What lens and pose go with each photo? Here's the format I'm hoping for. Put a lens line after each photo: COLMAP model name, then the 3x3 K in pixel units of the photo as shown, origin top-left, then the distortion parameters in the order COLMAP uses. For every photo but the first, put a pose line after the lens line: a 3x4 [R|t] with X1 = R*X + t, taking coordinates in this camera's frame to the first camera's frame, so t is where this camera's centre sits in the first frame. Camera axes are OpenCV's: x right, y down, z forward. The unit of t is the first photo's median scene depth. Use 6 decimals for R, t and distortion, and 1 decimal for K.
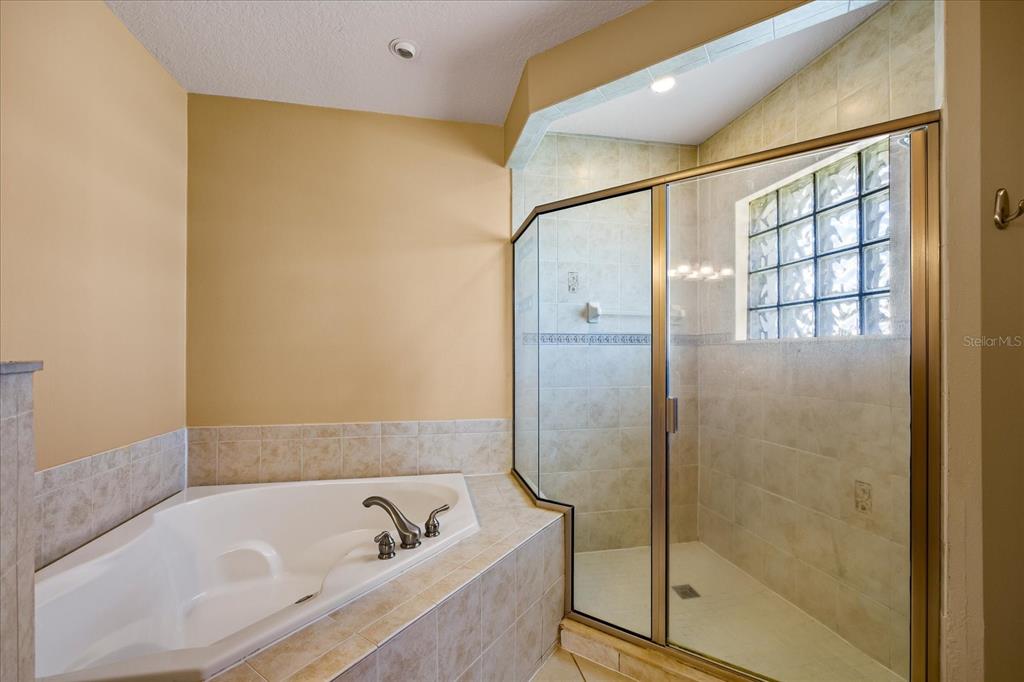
lens RADIAL K [[426.2, 0, 510.7], [0, 426.2, 355.3], [0, 0, 1]] dist [-0.001107, -0.000082]
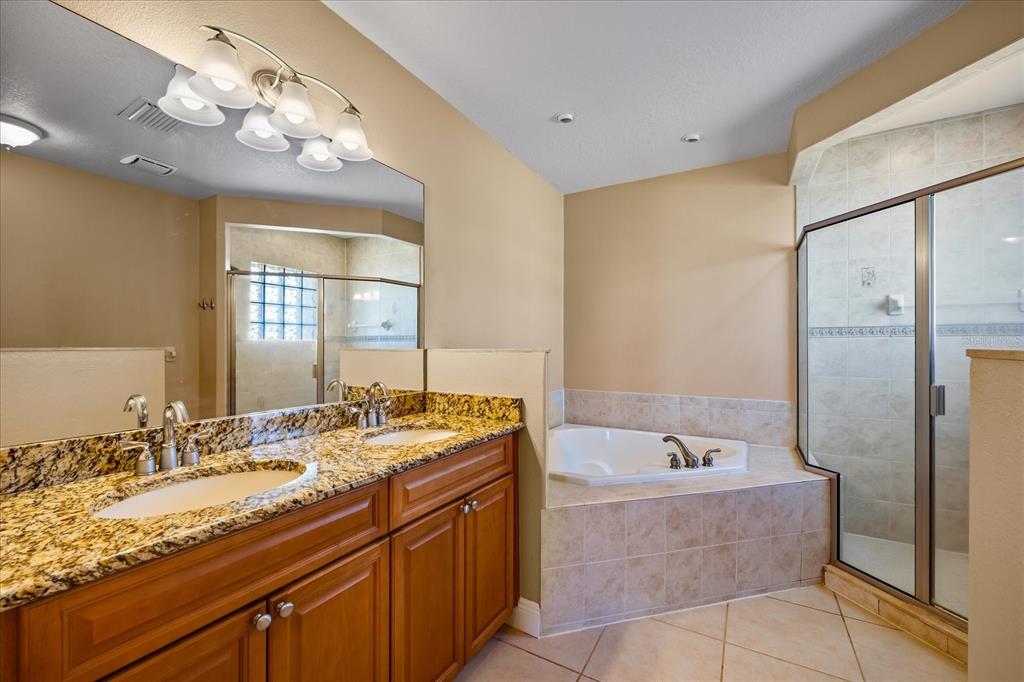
lens RADIAL K [[412.5, 0, 511.2], [0, 412.5, 344.0], [0, 0, 1]] dist [-0.001705, -0.000203]
pose [[0.751432, -0.005148, -0.659790, 0.204498], [-0.000280, 0.999967, -0.008122, 0.000998], [0.659810, 0.006288, 0.751406, -0.444282]]
